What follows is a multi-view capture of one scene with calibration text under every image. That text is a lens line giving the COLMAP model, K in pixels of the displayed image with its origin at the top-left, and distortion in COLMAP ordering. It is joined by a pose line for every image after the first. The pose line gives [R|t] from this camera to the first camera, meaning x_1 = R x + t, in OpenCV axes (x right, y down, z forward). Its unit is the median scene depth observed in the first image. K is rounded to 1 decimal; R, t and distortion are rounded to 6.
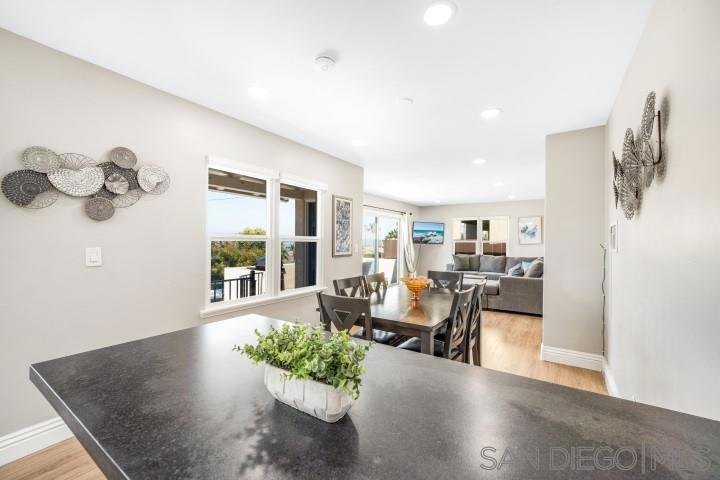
lens RADIAL K [[295.8, 0, 359.2], [0, 295.8, 237.9], [0, 0, 1]] dist [-0.000378, -0.000167]
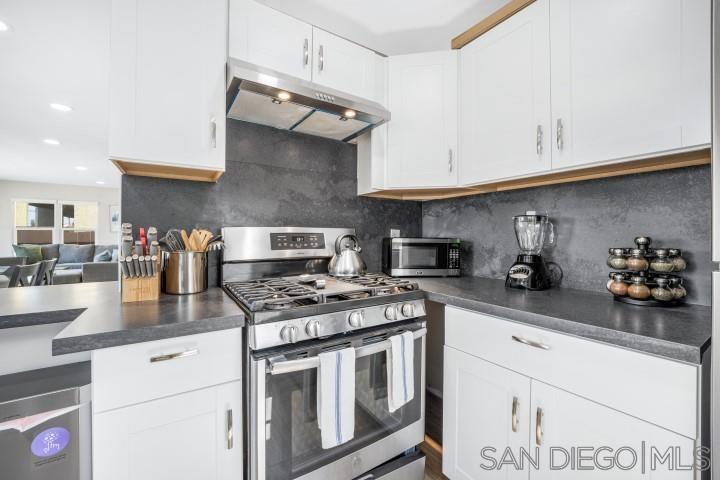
lens RADIAL K [[295.8, 0, 359.2], [0, 295.8, 237.9], [0, 0, 1]] dist [-0.000378, -0.000167]
pose [[0.389747, -0.016663, 0.920771, -0.071106], [-0.012375, 0.999651, 0.023329, 0.010993], [-0.920839, -0.020487, 0.389405, -0.226541]]
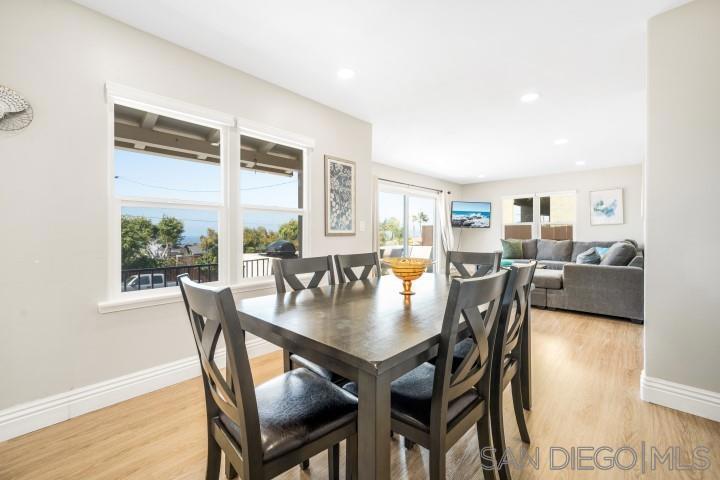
lens RADIAL K [[294.1, 0, 359.7], [0, 294.1, 233.5], [0, 0, 1]] dist [0.000462, 0.000225]
pose [[0.986634, -0.011869, -0.162518, 0.090203], [0.013911, 0.999838, 0.011437, 0.037851], [0.162355, -0.013545, 0.986639, 0.189655]]
